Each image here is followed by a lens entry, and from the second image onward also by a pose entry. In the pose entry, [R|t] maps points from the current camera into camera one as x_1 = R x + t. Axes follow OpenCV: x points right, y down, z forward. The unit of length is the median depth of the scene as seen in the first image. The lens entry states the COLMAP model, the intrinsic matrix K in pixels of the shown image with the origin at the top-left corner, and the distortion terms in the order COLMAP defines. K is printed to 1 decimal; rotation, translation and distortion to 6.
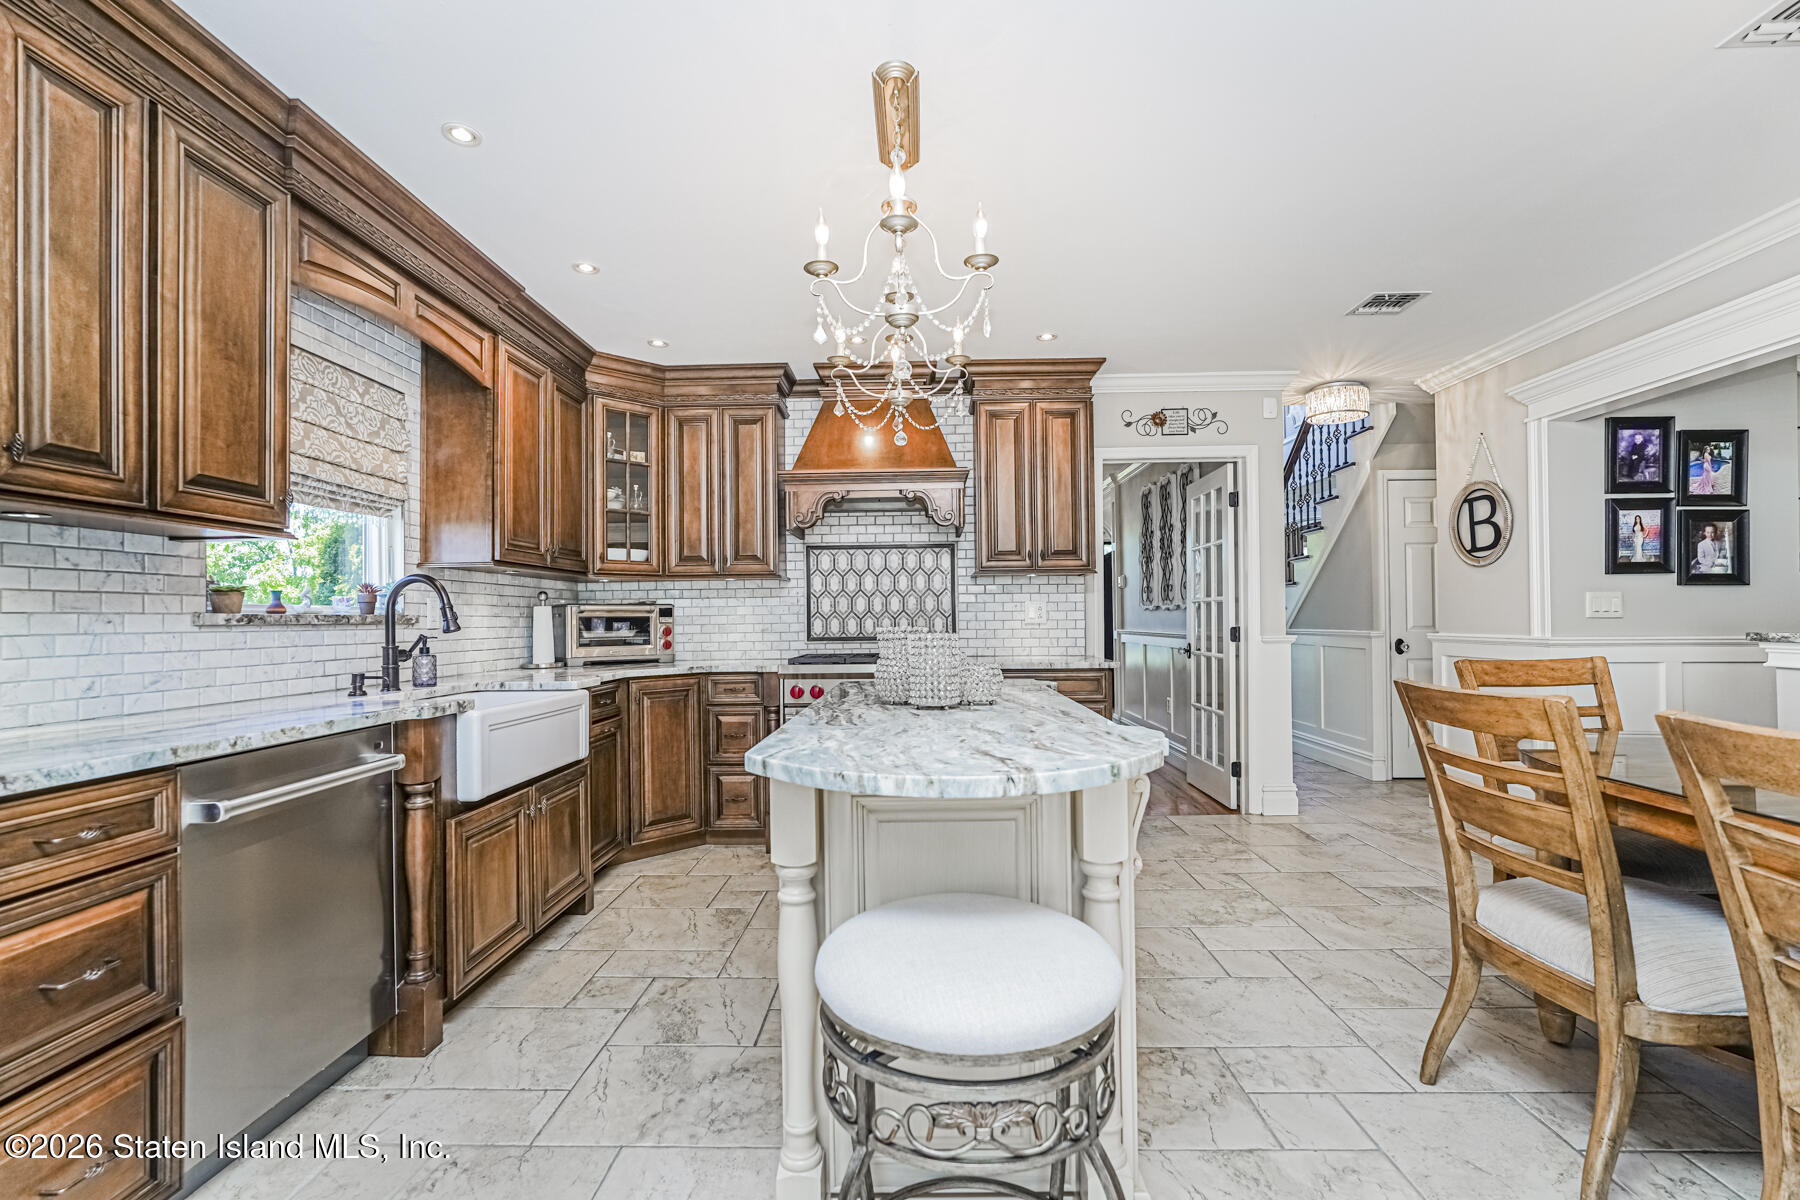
lens RADIAL K [[802.6, 0, 899.3], [0, 802.6, 606.0], [0, 0, 1]] dist [-0.015815, 0.007969]
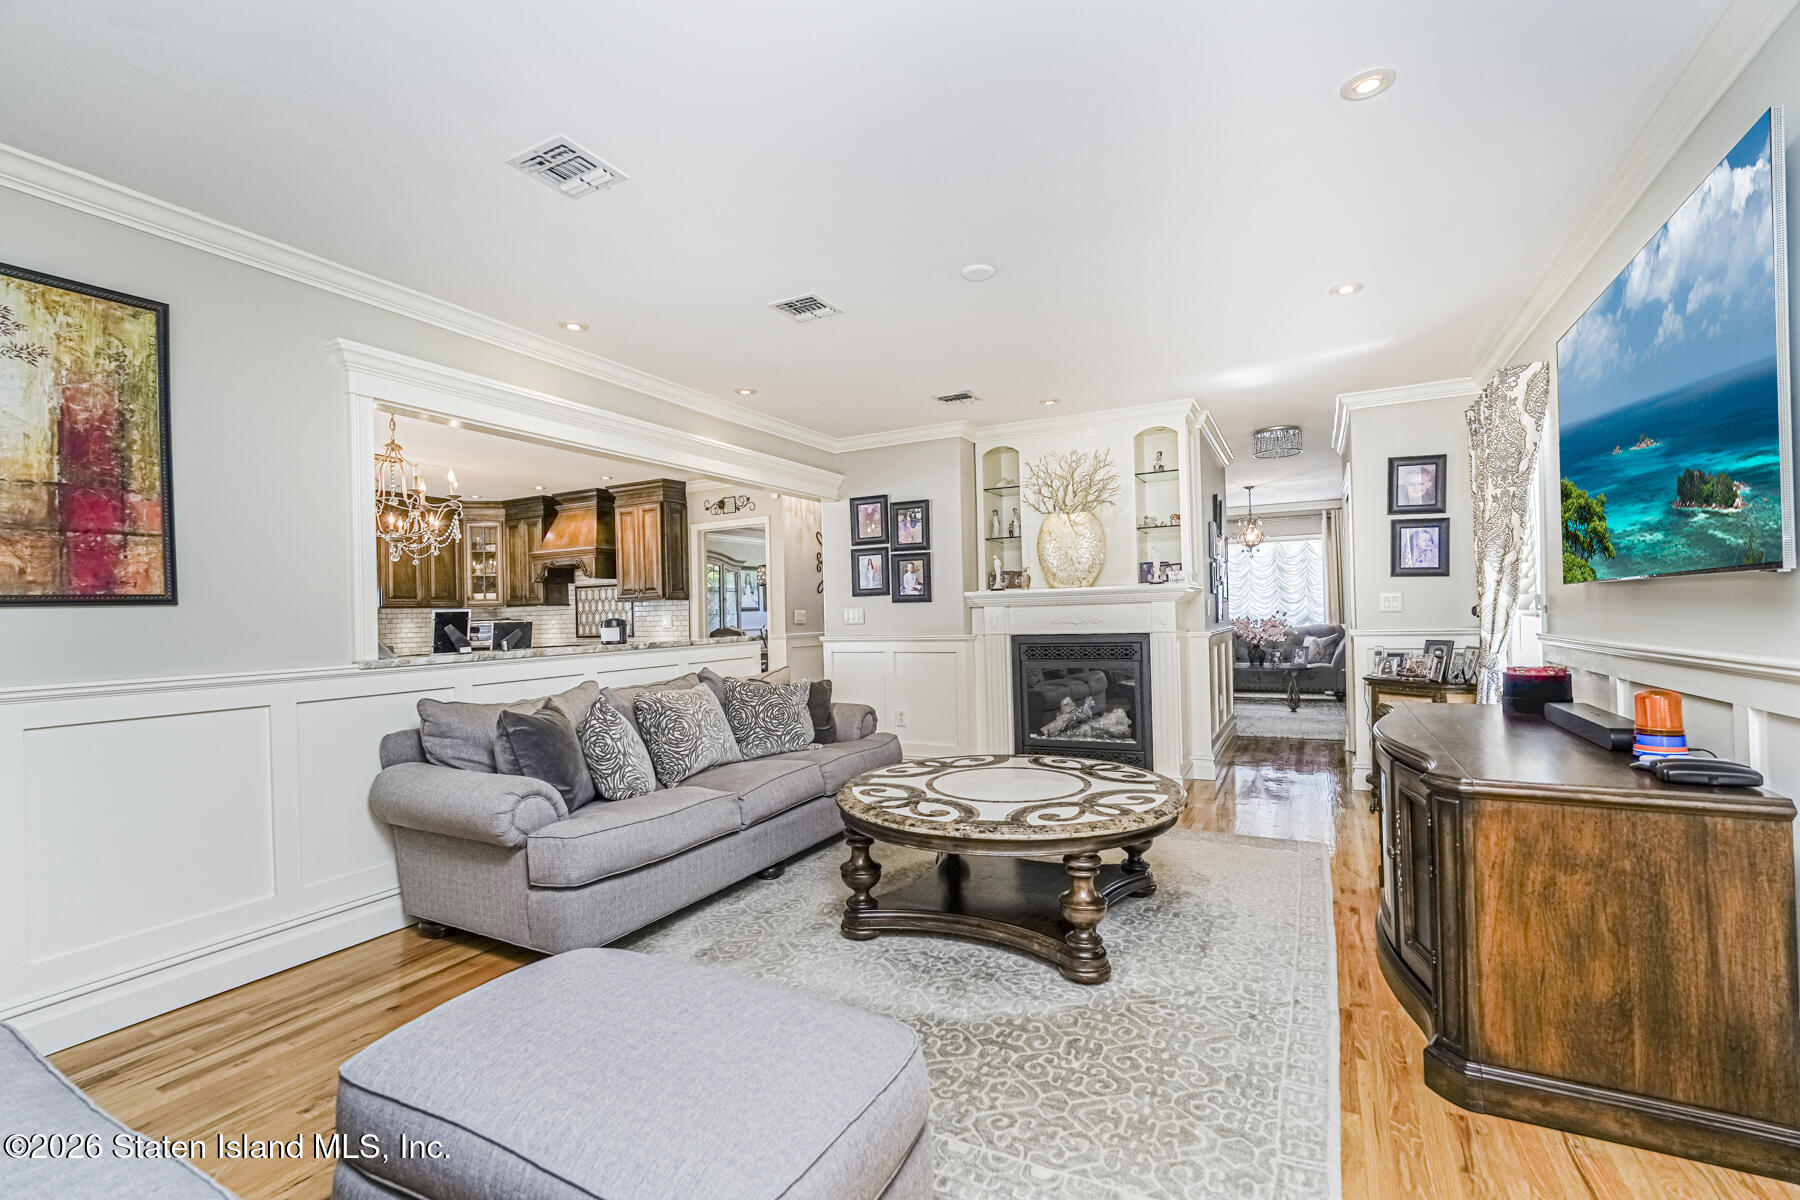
lens RADIAL K [[802.6, 0, 894.3], [0, 802.6, 604.5], [0, 0, 1]] dist [-0.015815, 0.007969]
pose [[0.893590, -0.019672, -0.448453, 1.523039], [0.023923, 0.999707, 0.003815, -0.026197], [0.448247, -0.014138, 0.893798, -0.358527]]
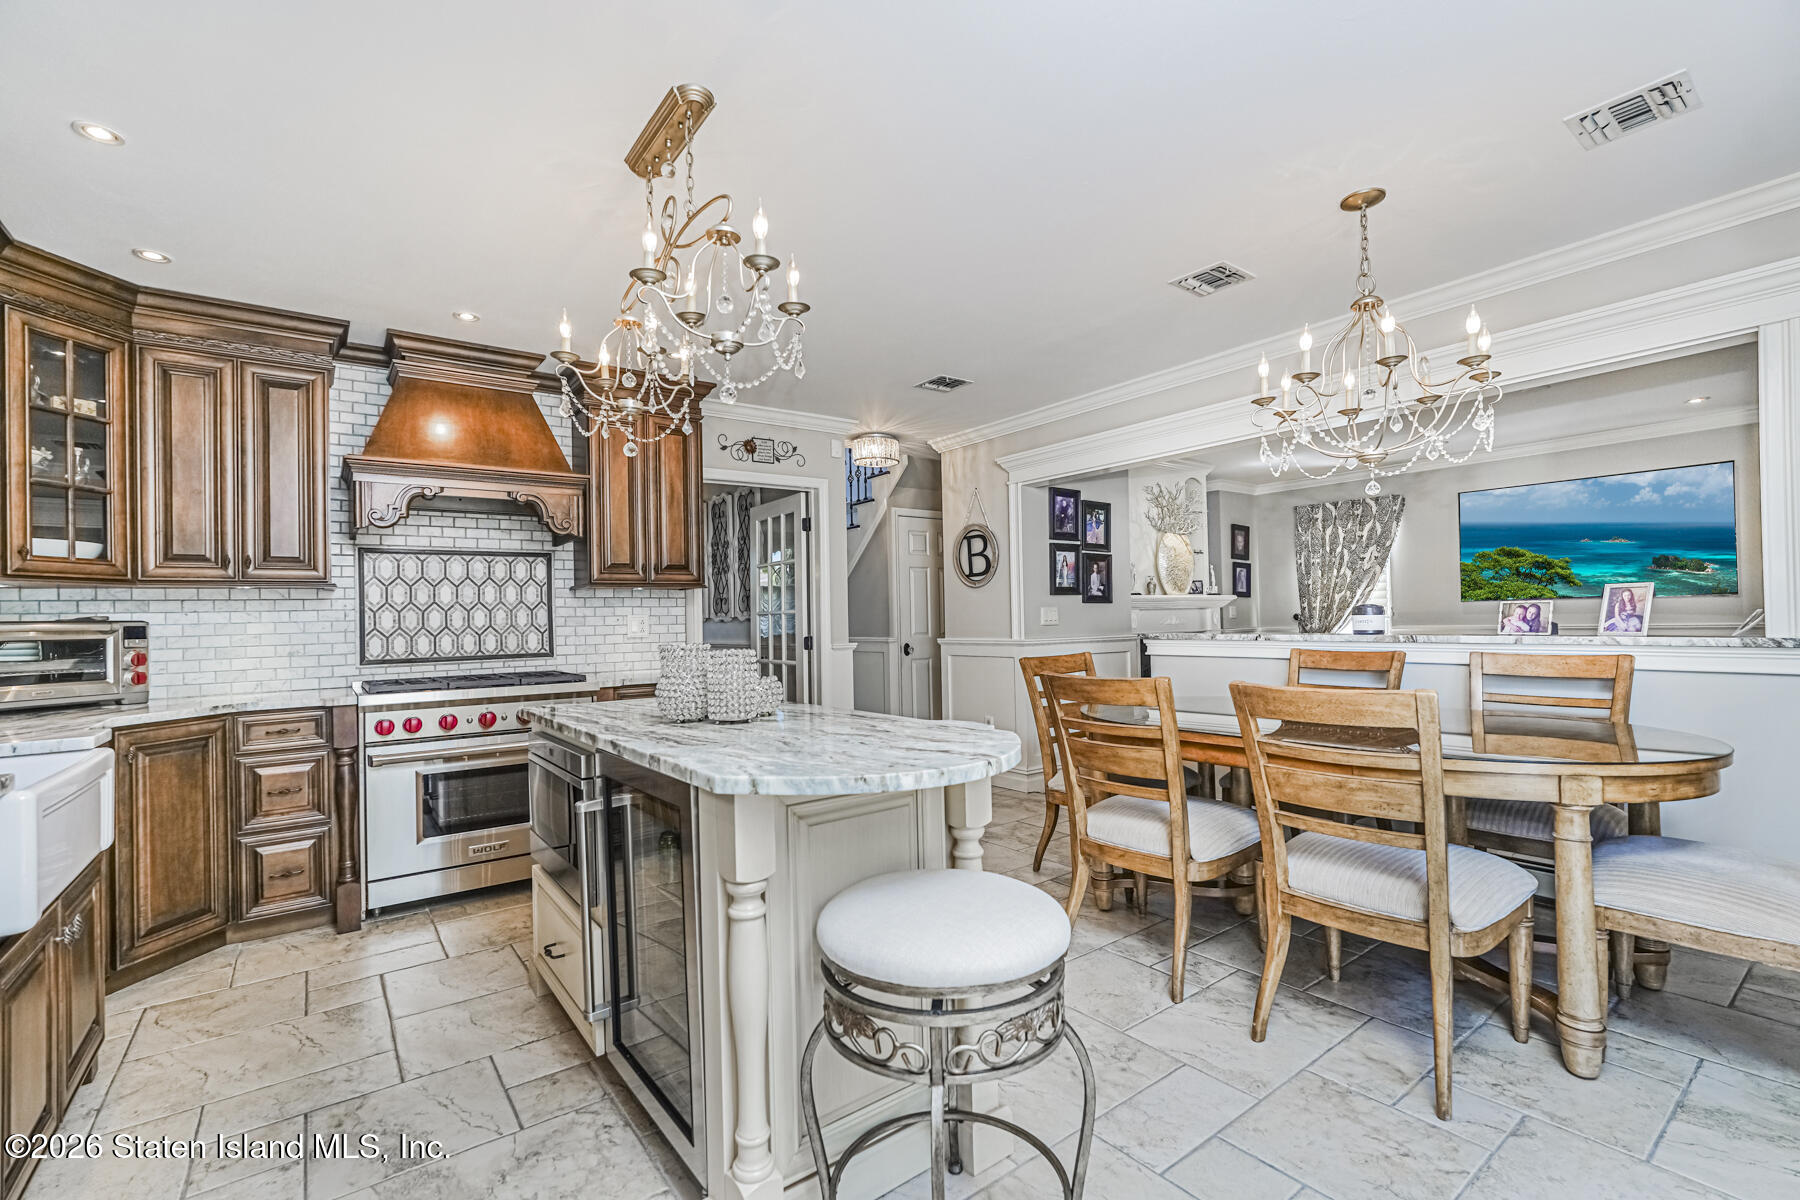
lens RADIAL K [[802.6, 0, 905.2], [0, 802.6, 604.3], [0, 0, 1]] dist [-0.015815, 0.007969]
pose [[0.778791, 0.004321, 0.627269, -0.212324], [0.004570, 0.999911, -0.012562, -0.005476], [-0.627267, 0.012649, 0.778701, 0.026976]]
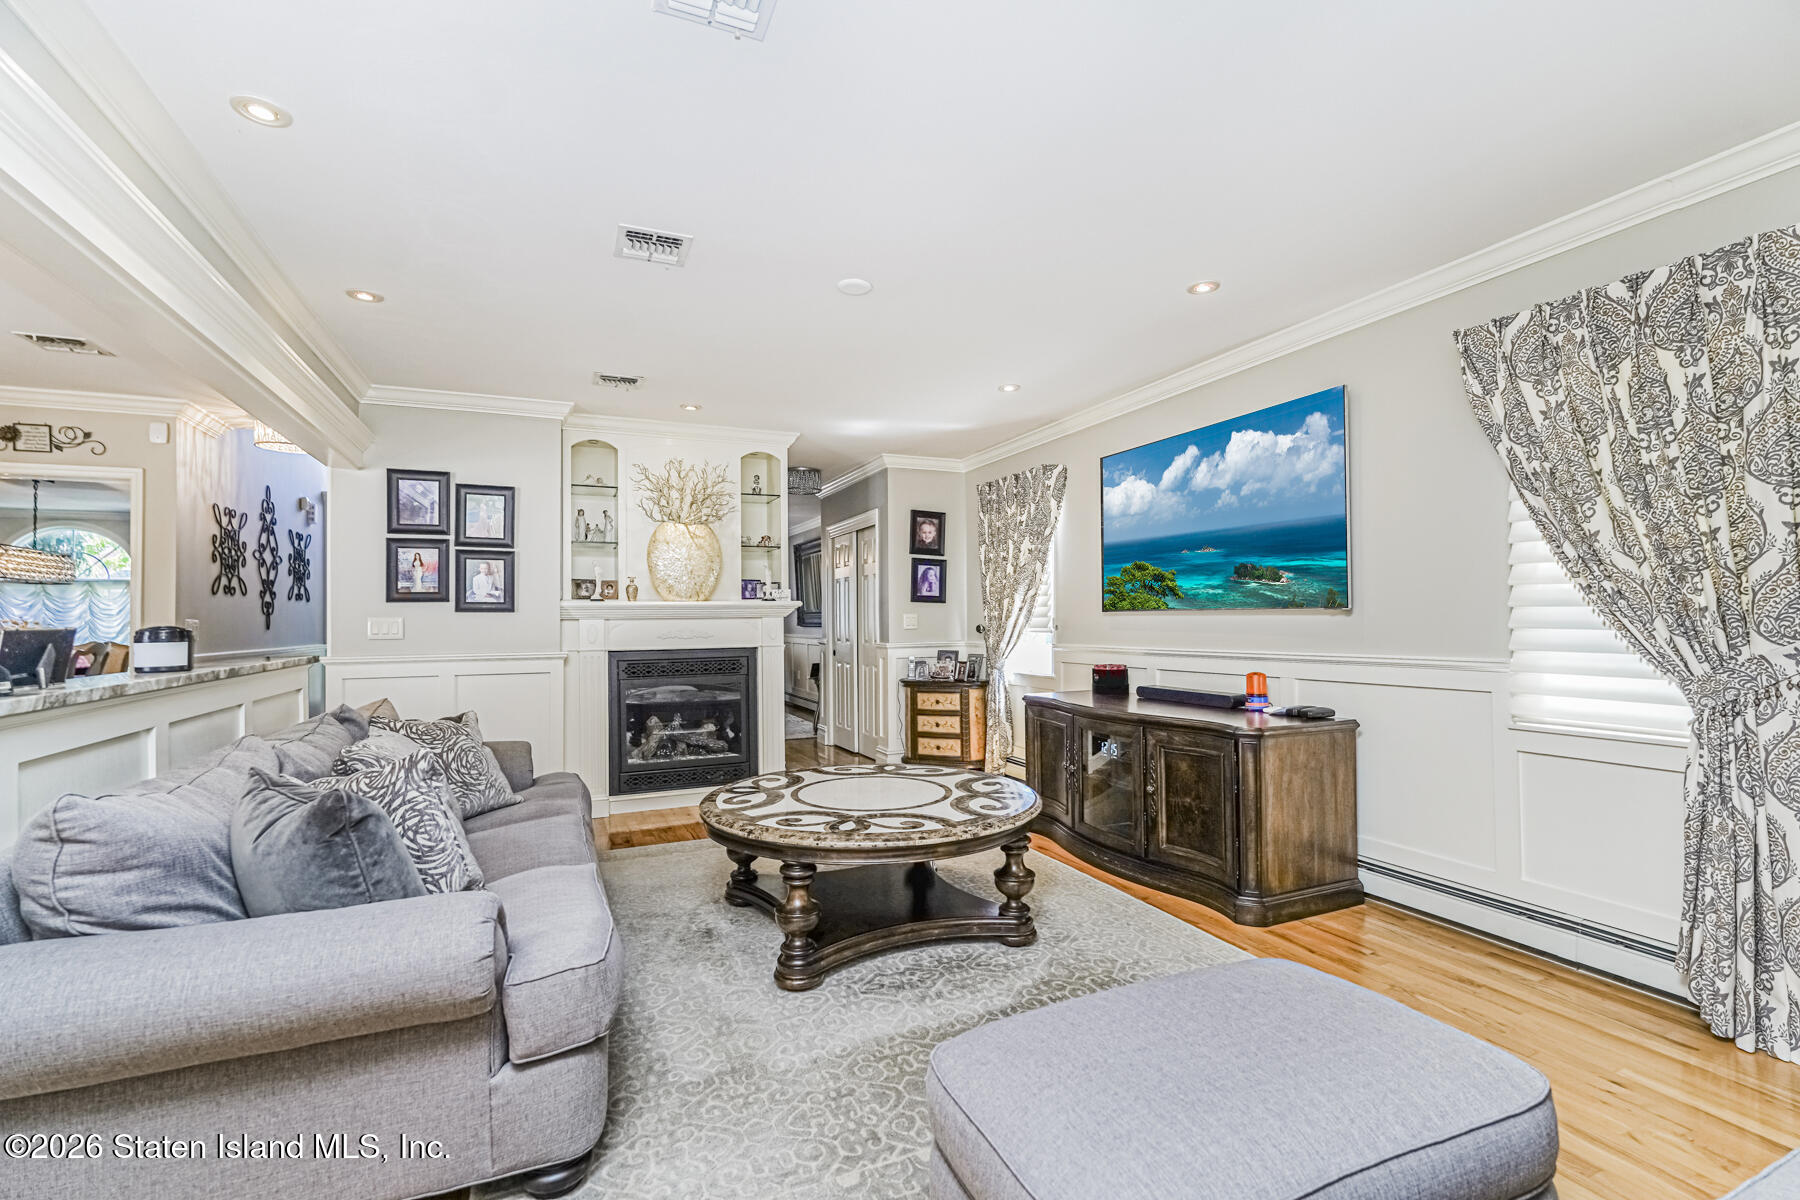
lens RADIAL K [[802.6, 0, 904.7], [0, 802.6, 603.5], [0, 0, 1]] dist [-0.015815, 0.007969]
pose [[0.904044, 0.008182, 0.427362, 0.976062], [-0.003901, 0.999933, -0.010892, -0.025458], [-0.427422, 0.008179, 0.904015, -0.350236]]
